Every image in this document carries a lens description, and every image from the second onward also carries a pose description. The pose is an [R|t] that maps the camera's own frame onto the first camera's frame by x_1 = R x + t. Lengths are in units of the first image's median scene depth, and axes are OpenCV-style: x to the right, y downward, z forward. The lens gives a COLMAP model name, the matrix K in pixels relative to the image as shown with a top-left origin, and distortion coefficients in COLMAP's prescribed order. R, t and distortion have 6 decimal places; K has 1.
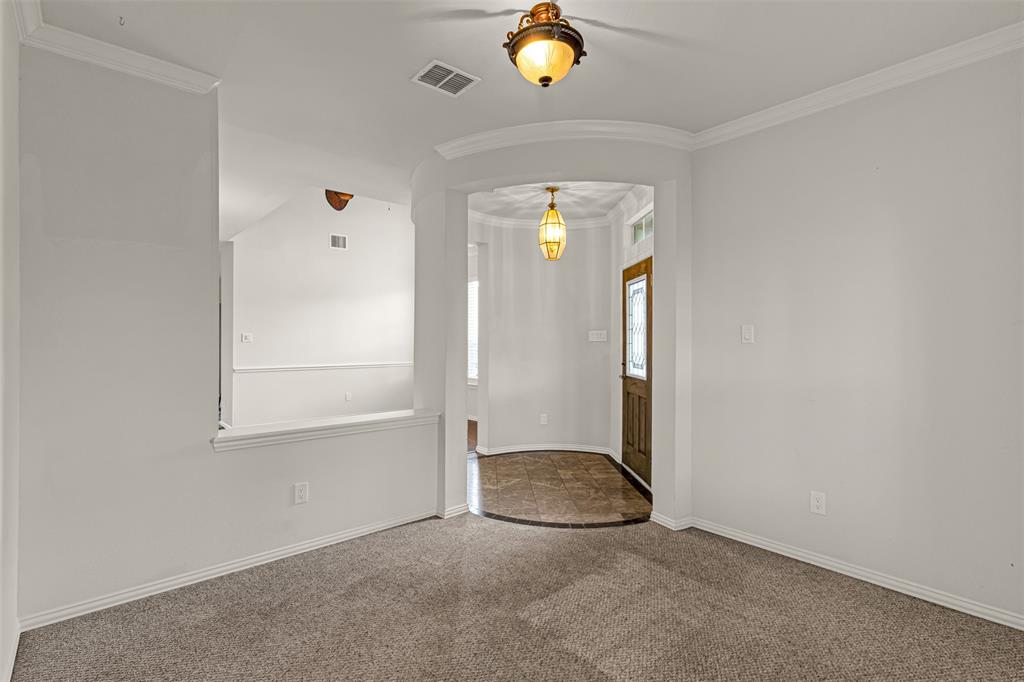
lens RADIAL K [[472.4, 0, 508.0], [0, 472.4, 341.0], [0, 0, 1]] dist [0.003587, 0.000797]
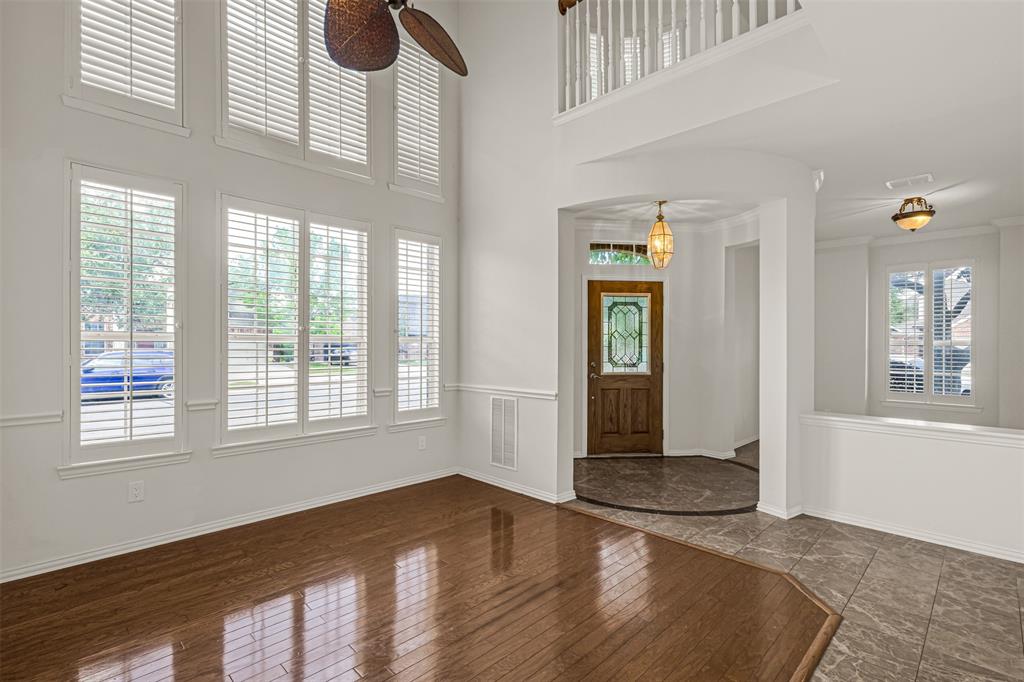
lens RADIAL K [[472.4, 0, 508.0], [0, 472.4, 341.0], [0, 0, 1]] dist [0.003587, 0.000797]
pose [[-0.041519, -0.001338, 0.999137, -0.957507], [-0.000245, 0.999999, 0.001329, -0.009403], [-0.999138, -0.000189, -0.041519, 1.387246]]
